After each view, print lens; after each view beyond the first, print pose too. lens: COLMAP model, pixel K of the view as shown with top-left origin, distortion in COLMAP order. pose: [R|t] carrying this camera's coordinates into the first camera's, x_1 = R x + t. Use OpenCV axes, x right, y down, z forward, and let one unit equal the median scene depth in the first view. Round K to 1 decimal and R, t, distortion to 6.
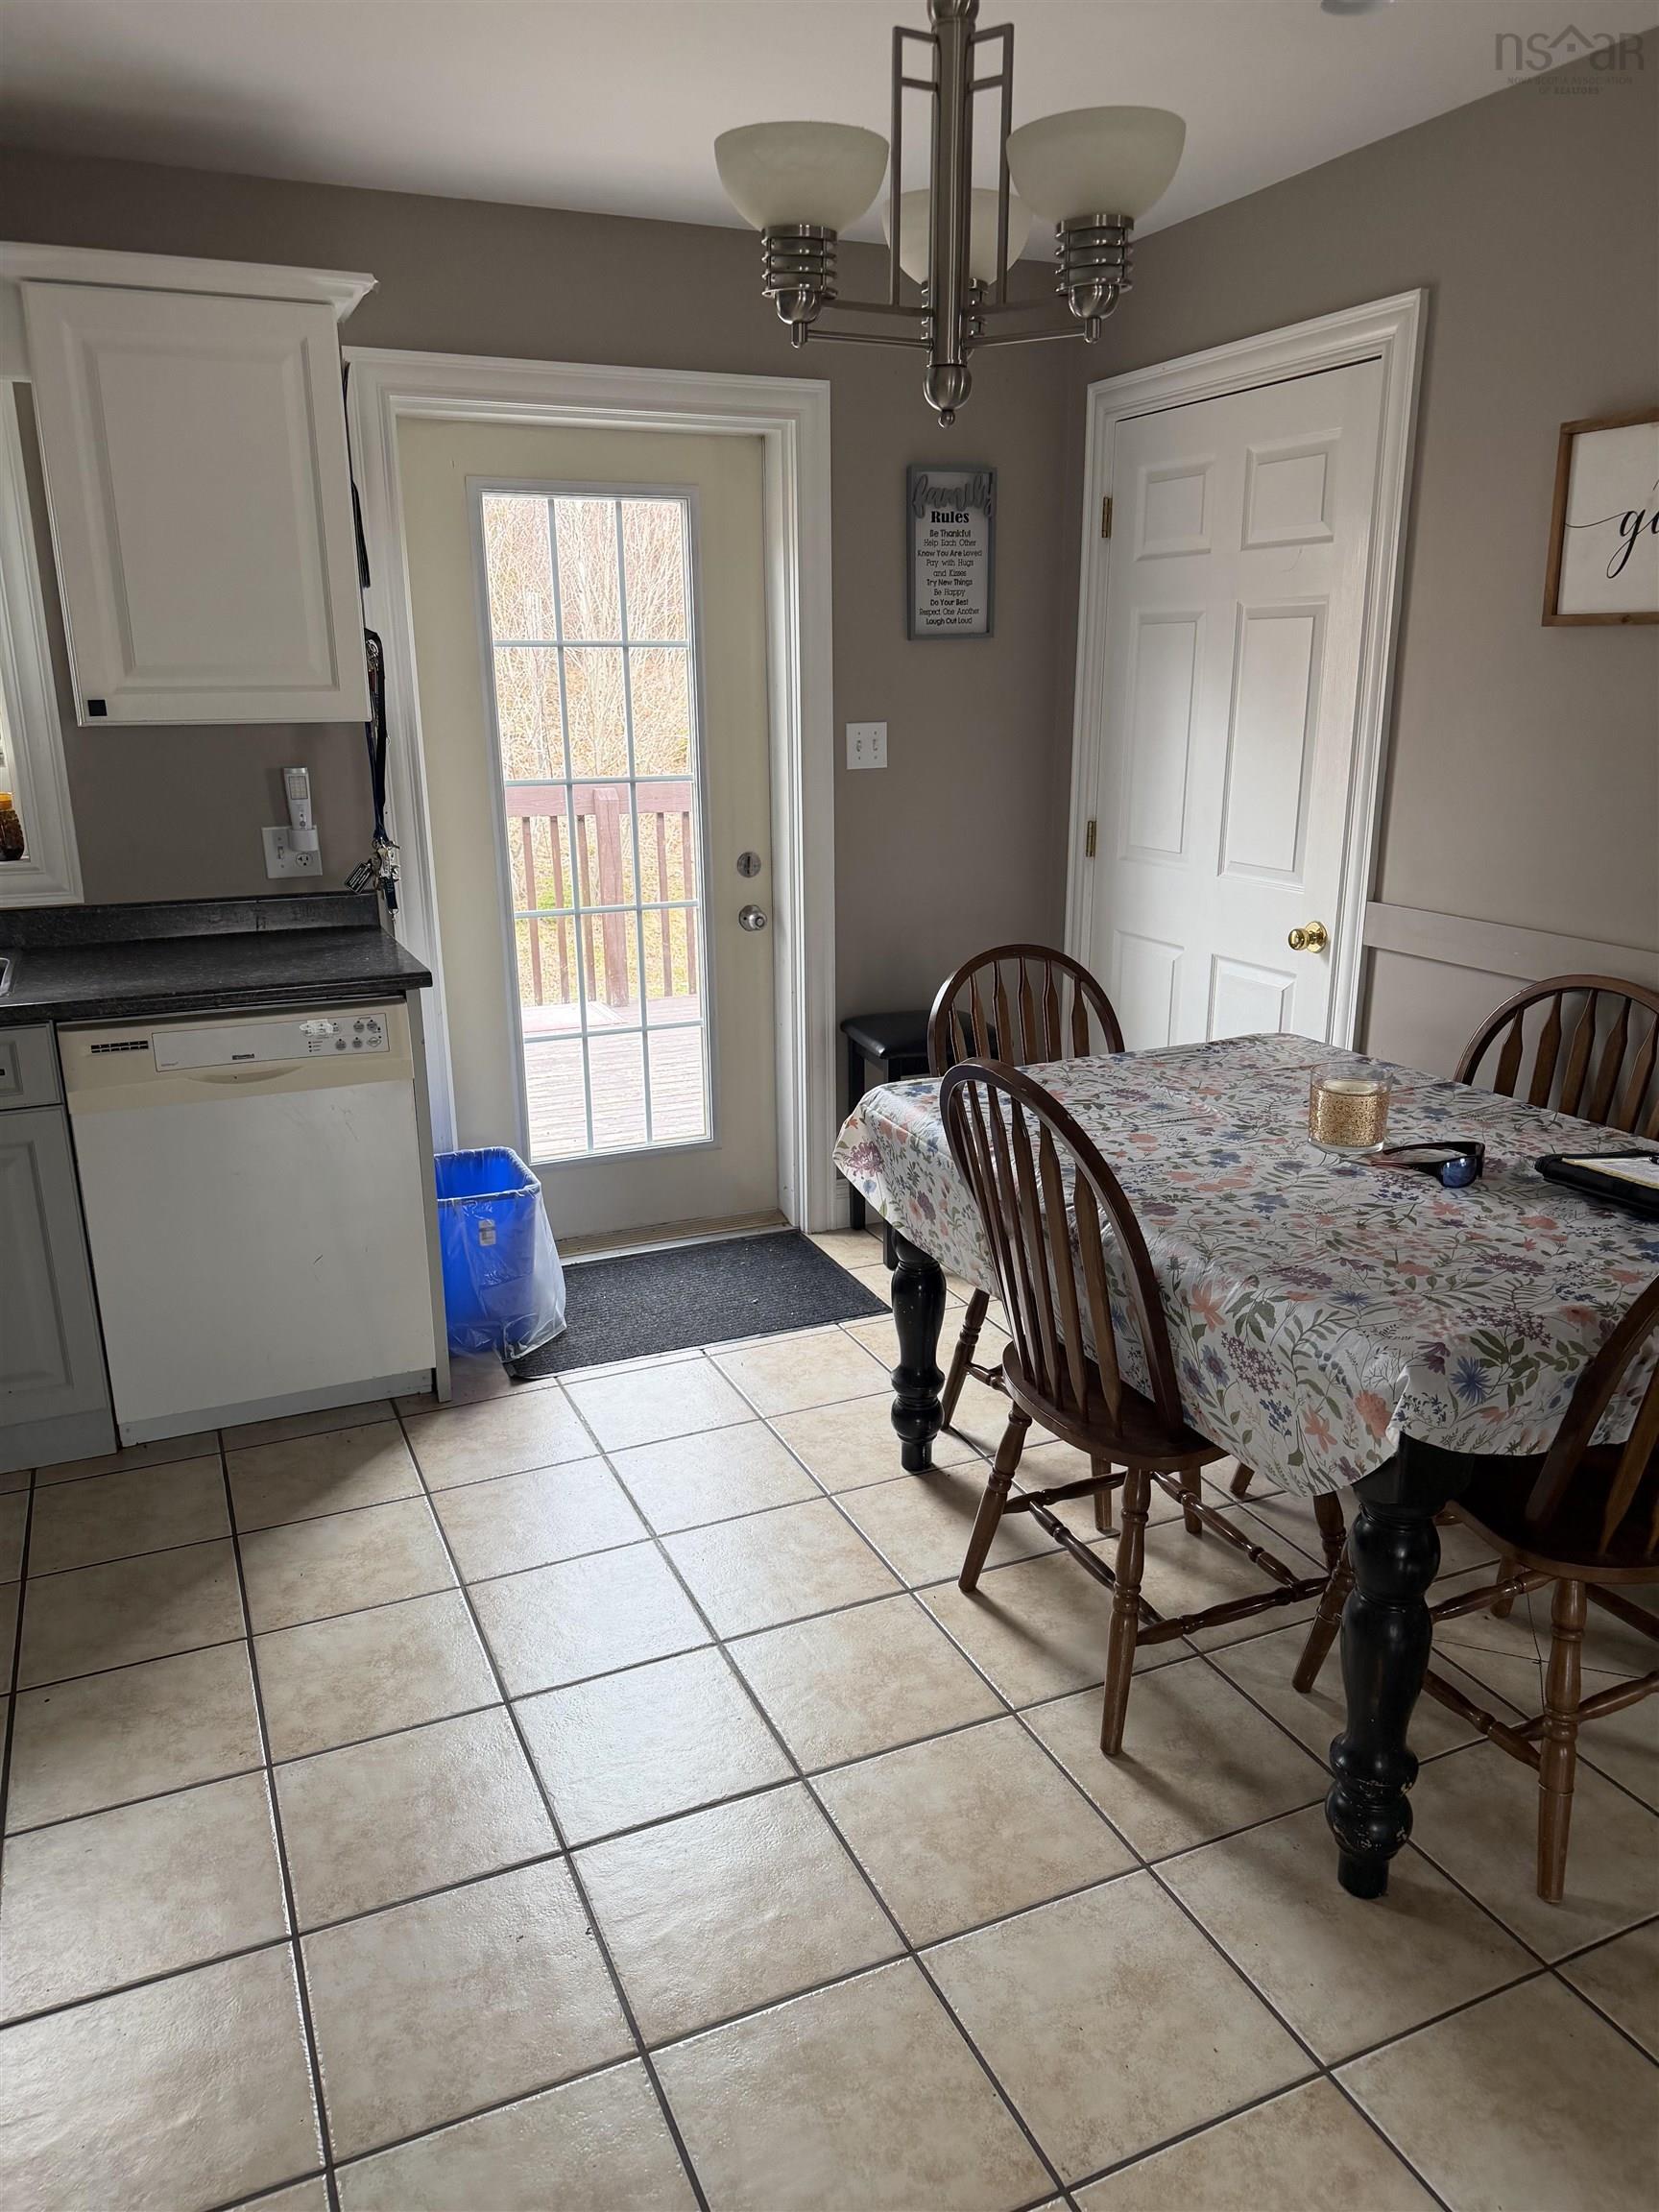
lens RADIAL K [[1563.2, 0, 850.4], [0, 1563.2, 1117.9], [0, 0, 1]] dist [0.066443, -0.106092]
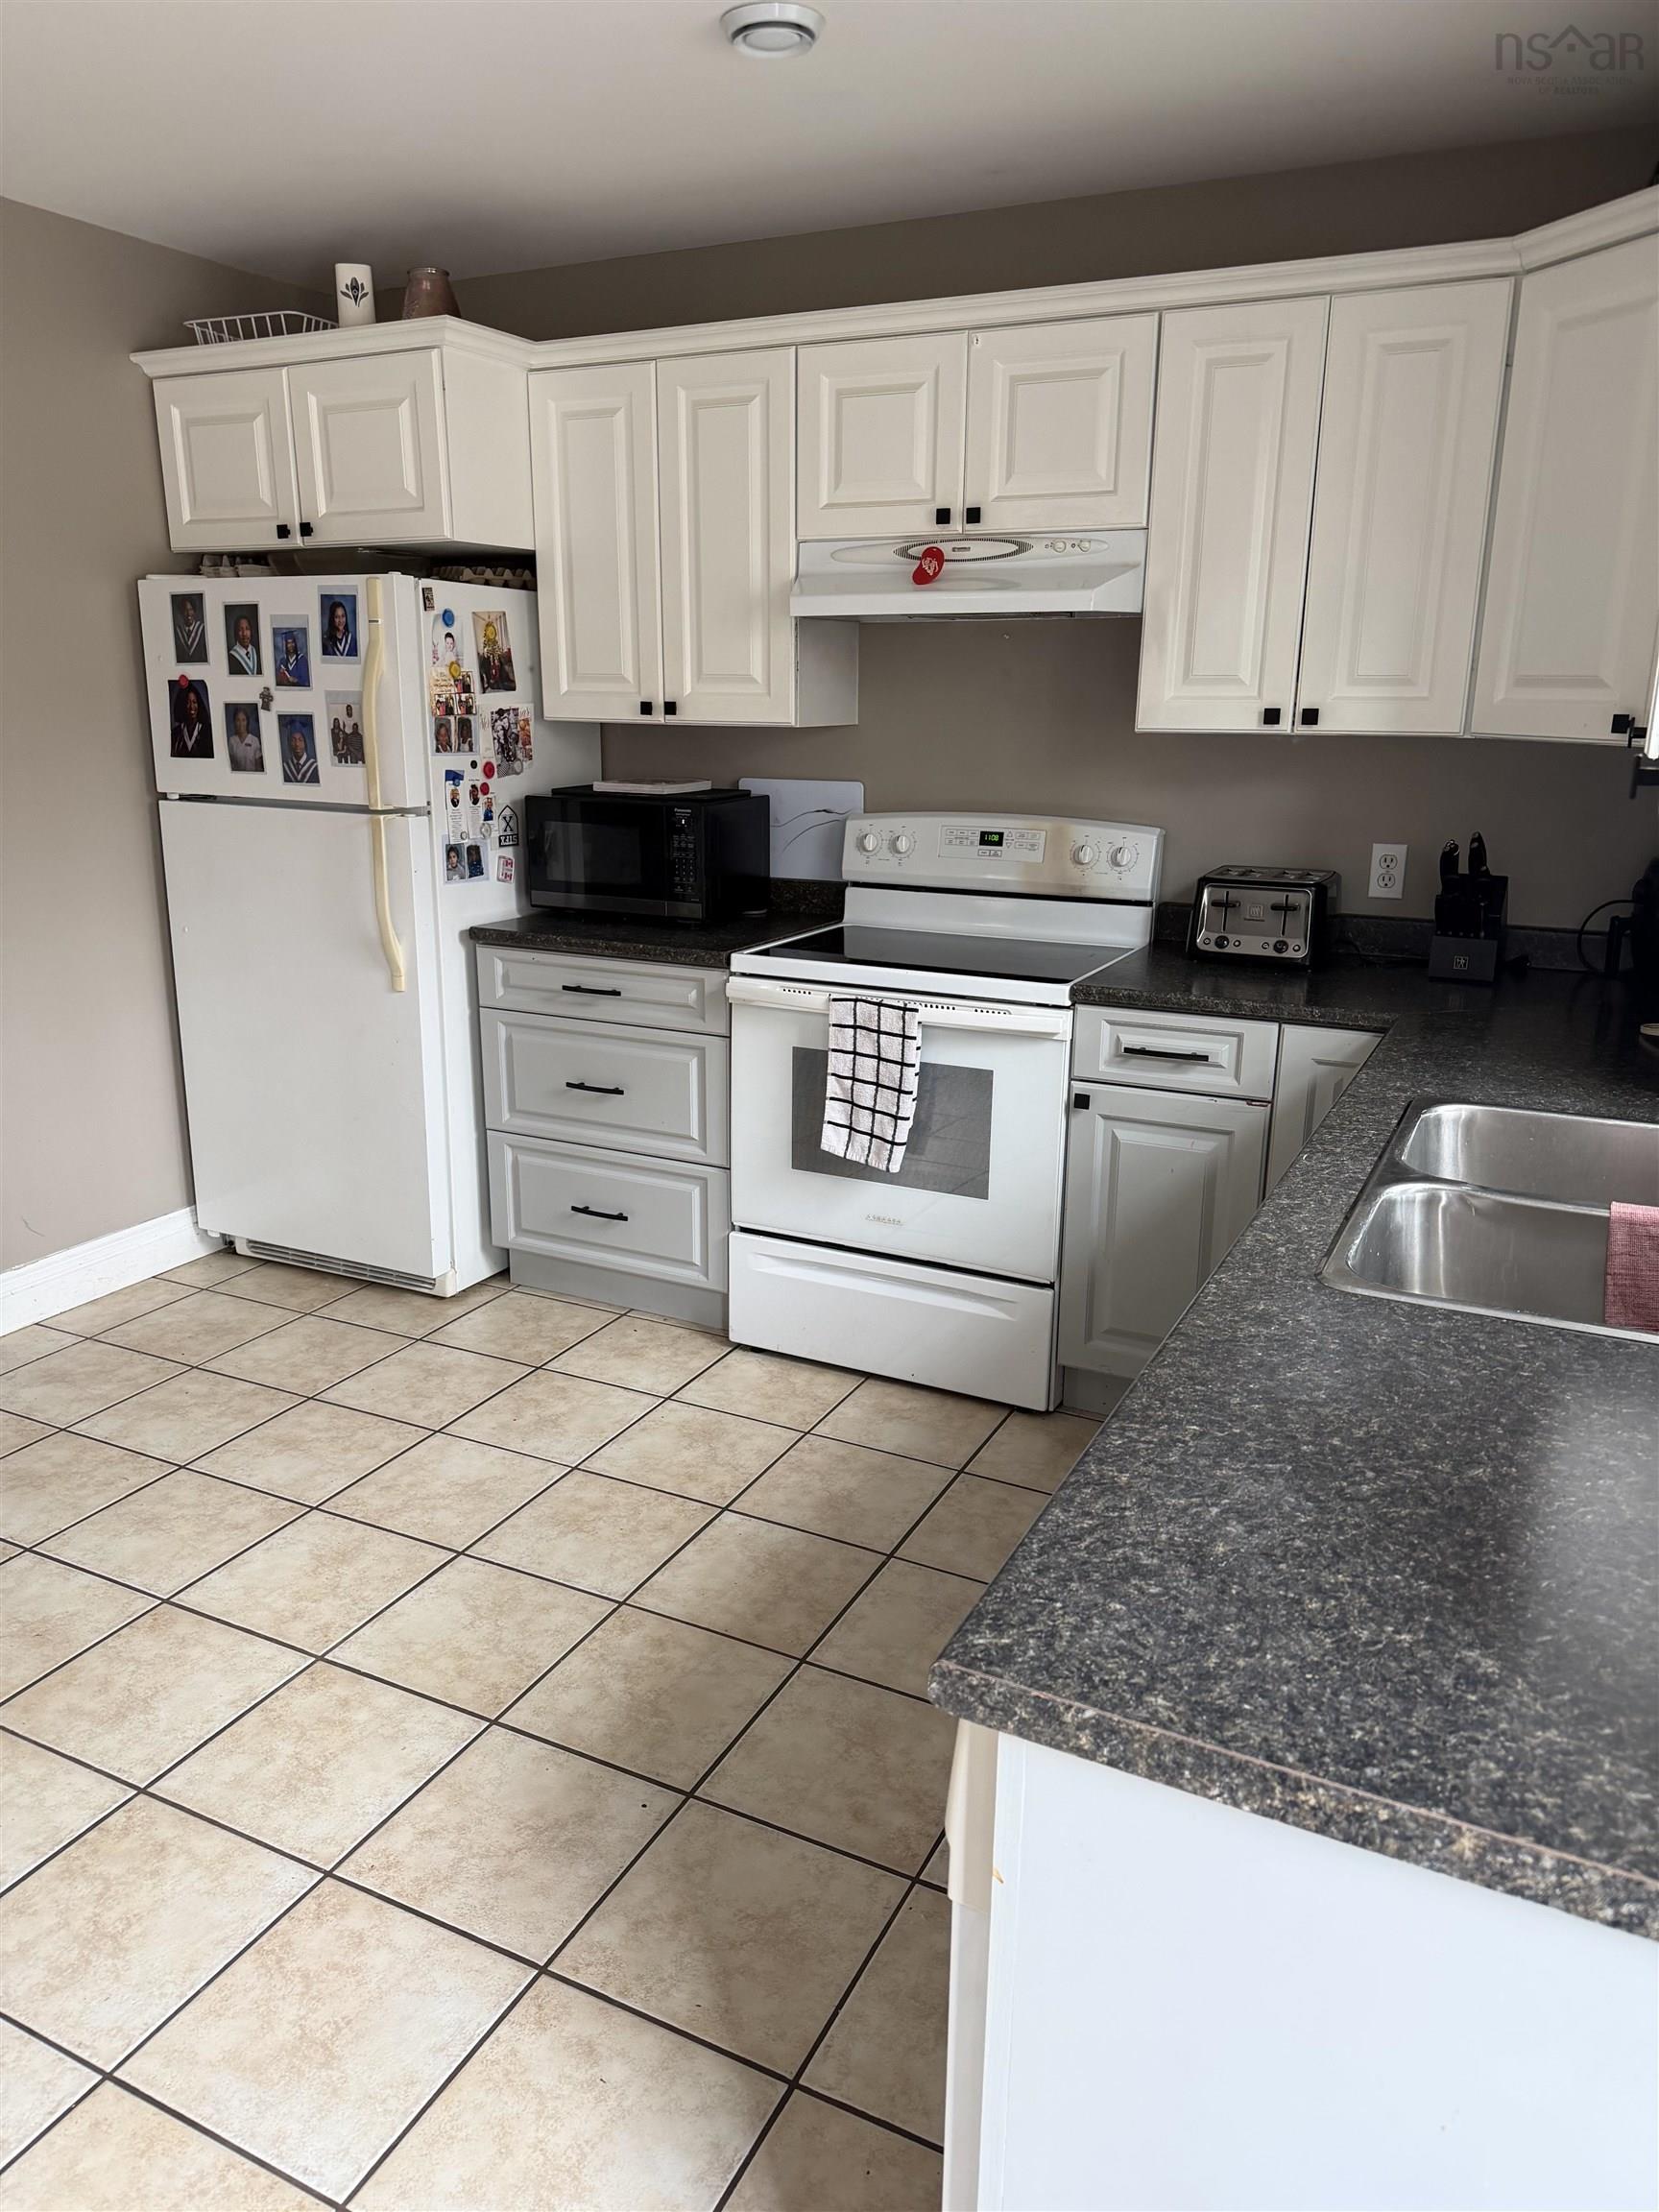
lens RADIAL K [[1536.5, 0, 803.1], [0, 1536.5, 1108.5], [0, 0, 1]] dist [0.193515, -0.332296]
pose [[-0.784585, 0.165008, -0.597660, -0.078352], [-0.174871, 0.865911, 0.468634, -0.311281], [0.594849, 0.472197, -0.650526, 1.082804]]
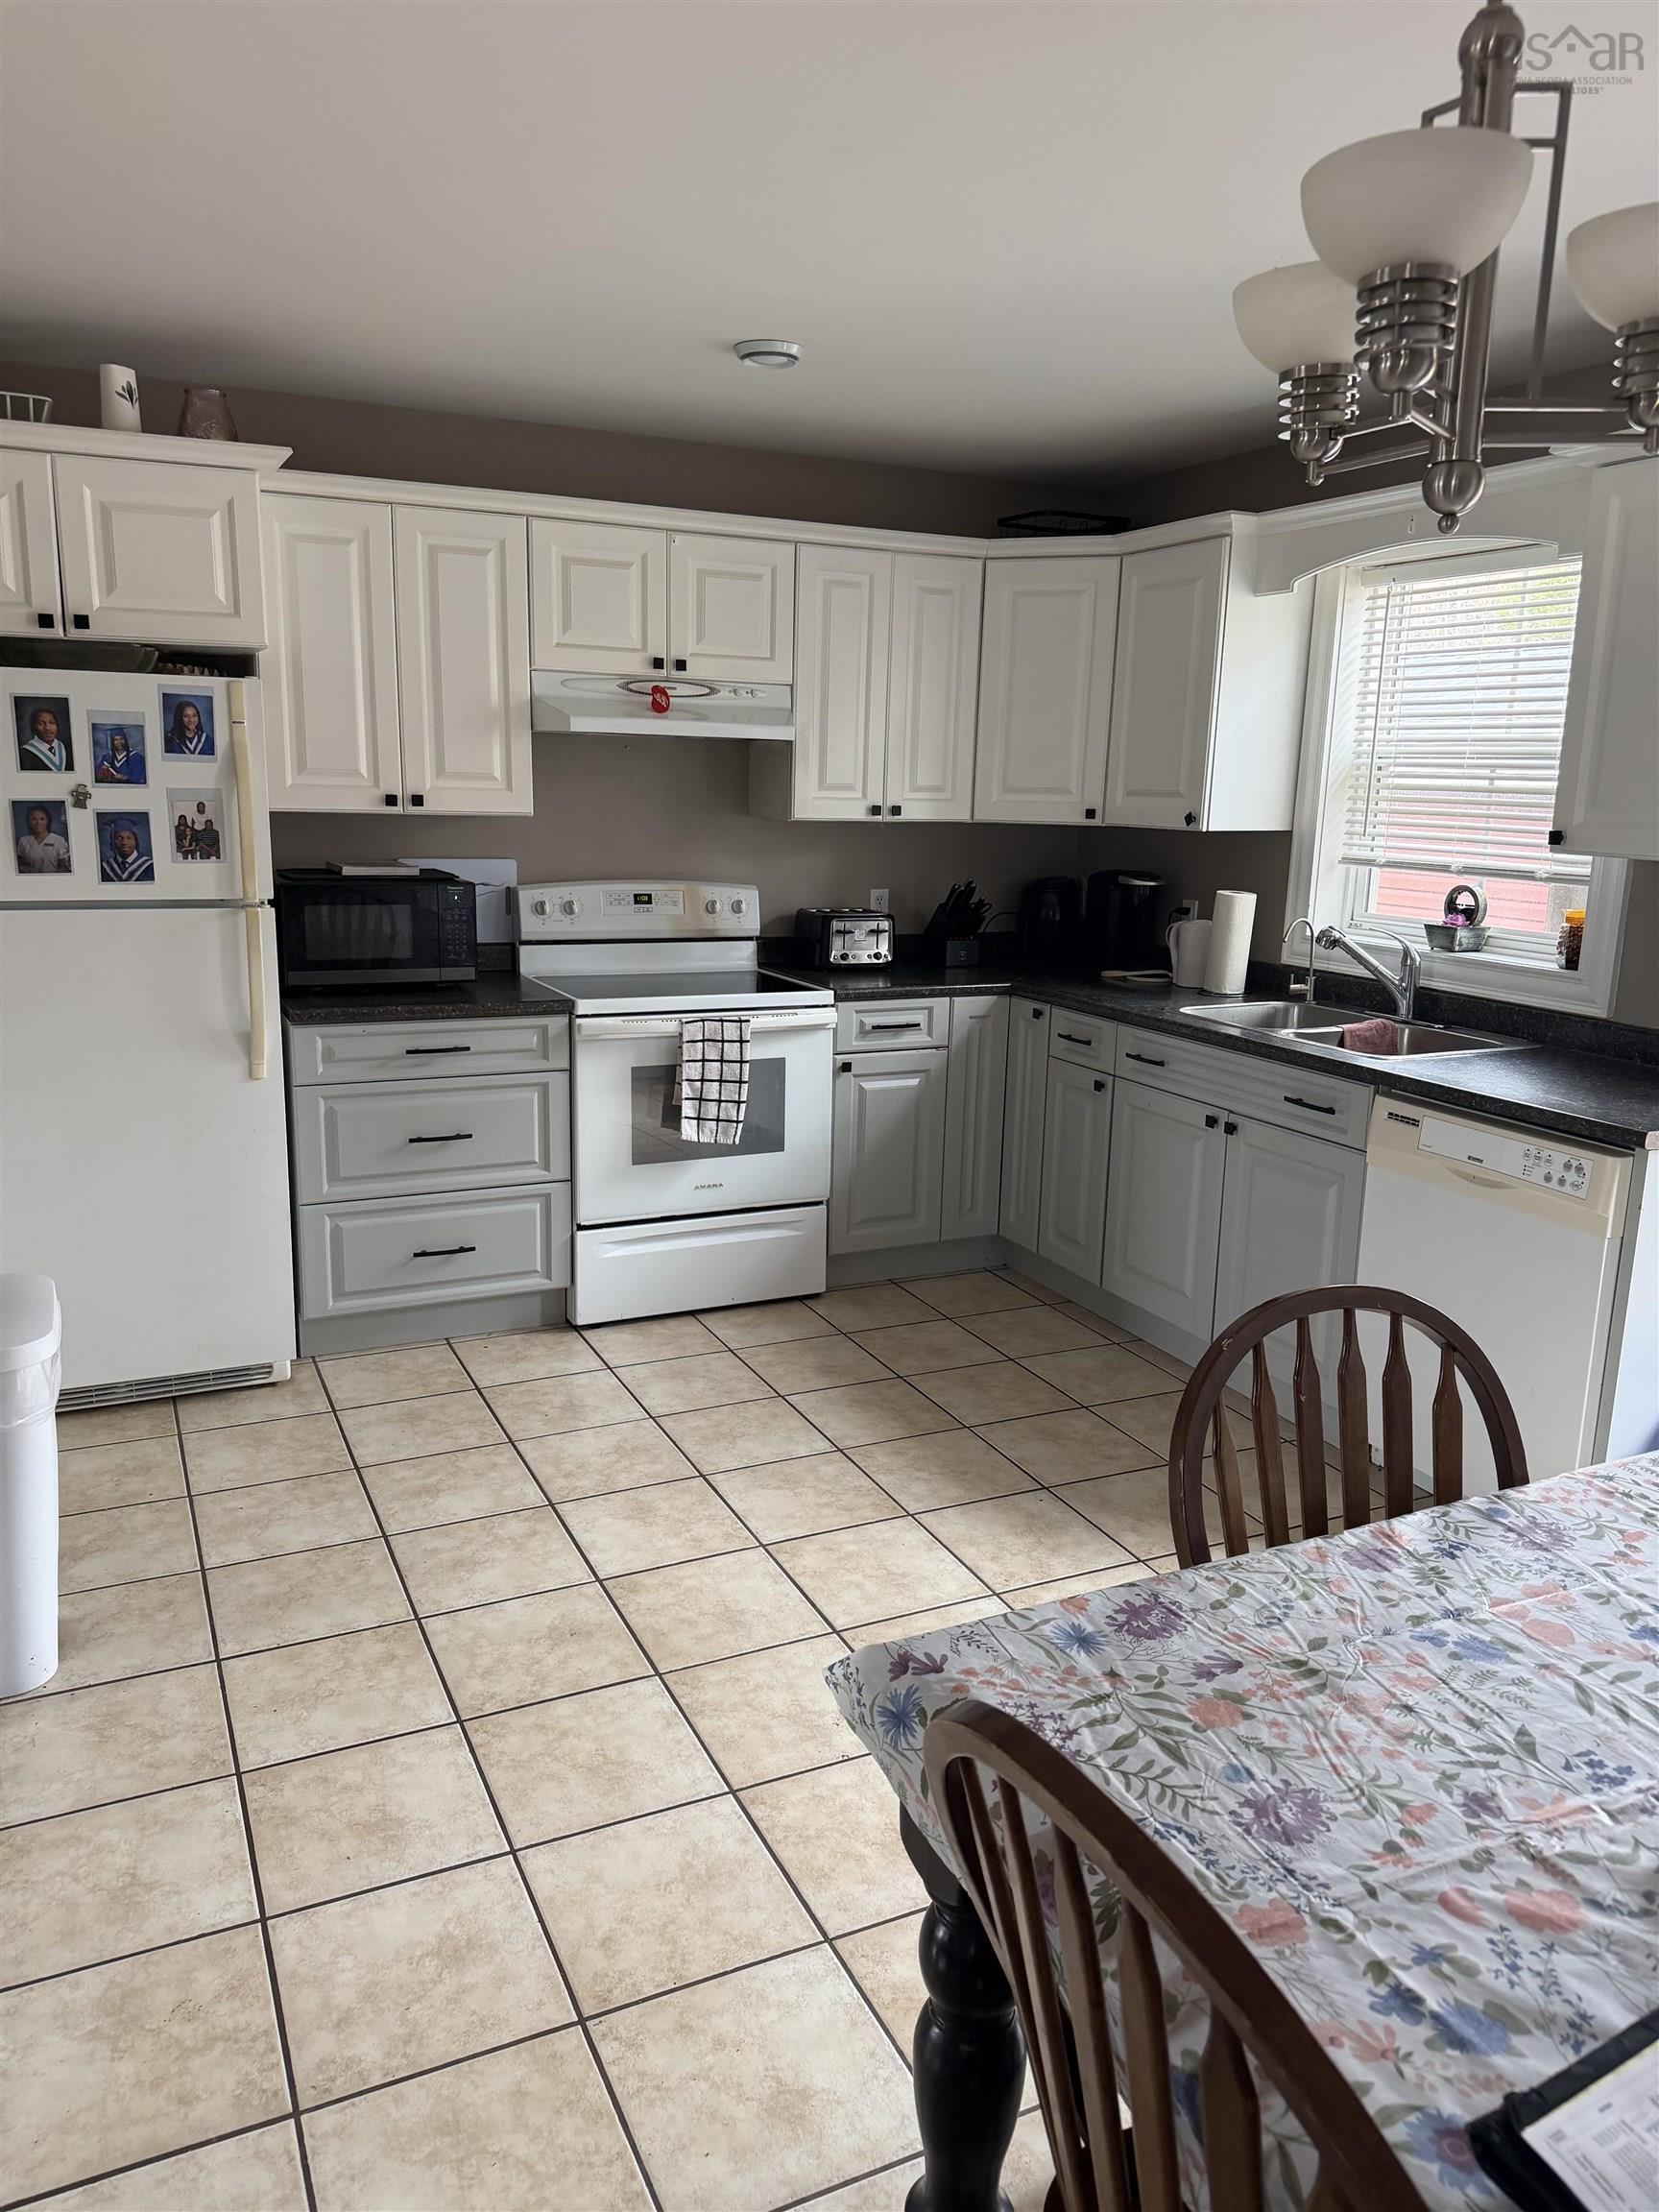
lens RADIAL K [[1536.5, 0, 803.1], [0, 1536.5, 1108.5], [0, 0, 1]] dist [0.193515, -0.332296]
pose [[0.004067, 0.217927, -0.975957, 0.591382], [-0.299907, 0.931305, 0.206707, -0.141589], [0.953960, 0.291855, 0.069146, 0.440433]]
